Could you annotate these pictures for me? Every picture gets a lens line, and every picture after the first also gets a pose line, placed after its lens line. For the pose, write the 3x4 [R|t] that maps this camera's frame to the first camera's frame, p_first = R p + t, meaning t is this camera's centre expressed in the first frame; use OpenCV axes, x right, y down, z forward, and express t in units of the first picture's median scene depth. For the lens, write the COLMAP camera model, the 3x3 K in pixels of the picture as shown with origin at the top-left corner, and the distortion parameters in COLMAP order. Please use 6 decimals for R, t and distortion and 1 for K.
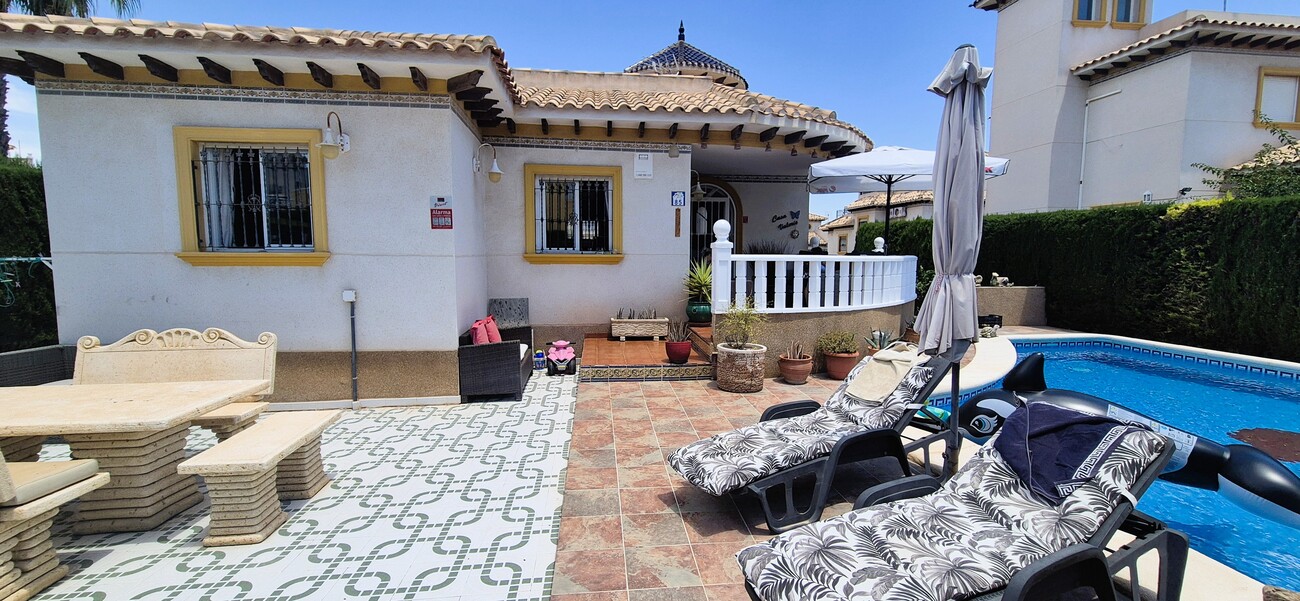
lens RADIAL K [[516.3, 0, 669.8], [0, 516.3, 308.7], [0, 0, 1]] dist [0.003593, 0.000278]
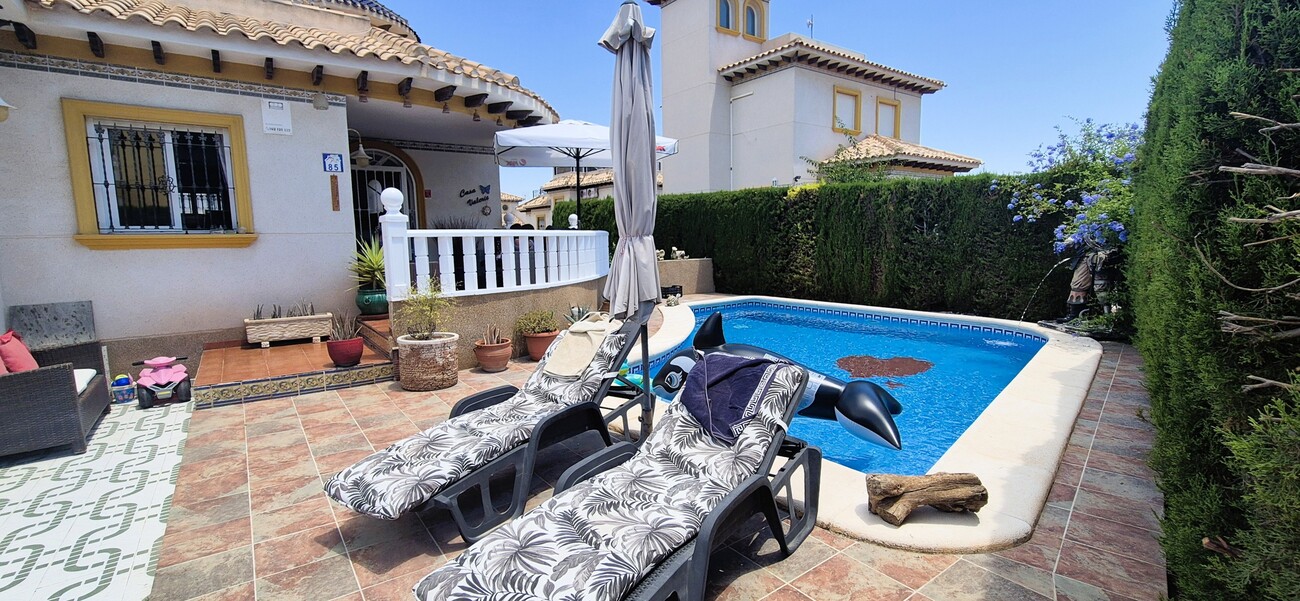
lens RADIAL K [[536.2, 0, 652.4], [0, 536.2, 304.7], [0, 0, 1]] dist [0.000590, -0.000041]
pose [[0.869089, -0.073099, 0.489225, 0.036274], [0.065760, 0.997316, 0.032198, 0.019034], [-0.490265, 0.004188, 0.871563, 0.049582]]
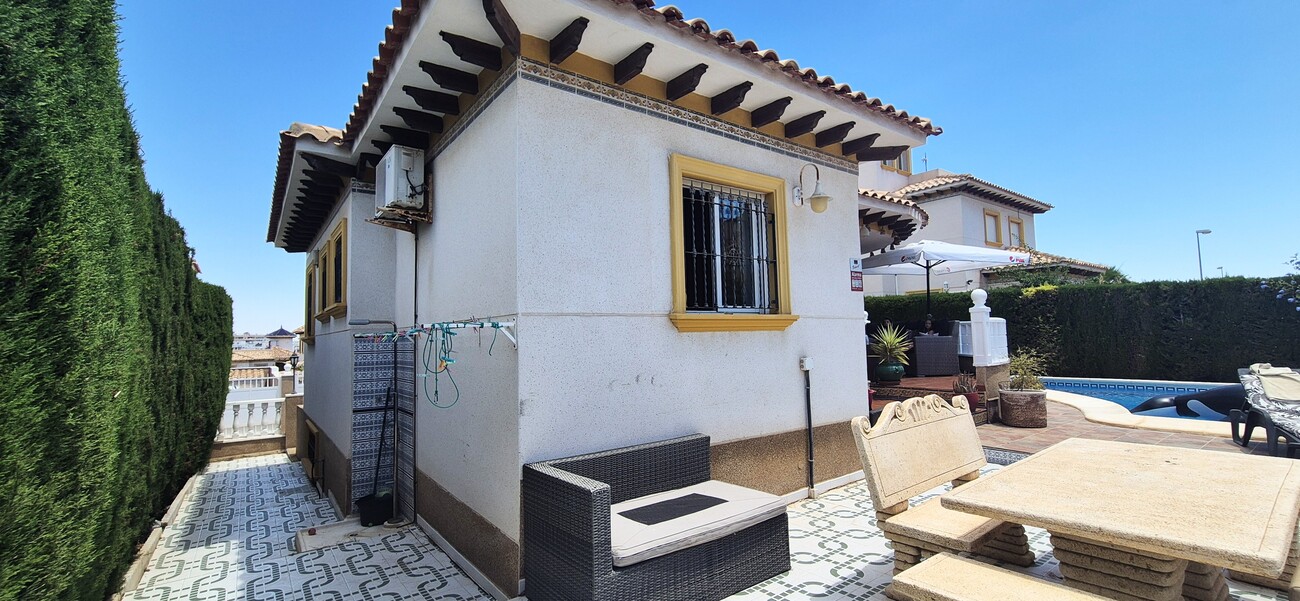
lens RADIAL K [[516.3, 0, 669.8], [0, 516.3, 308.7], [0, 0, 1]] dist [0.003593, 0.000278]
pose [[0.859573, 0.002167, 0.511008, -0.923052], [0.082661, 0.986232, -0.143226, -0.007186], [-0.504282, 0.165354, 0.847560, 0.260802]]
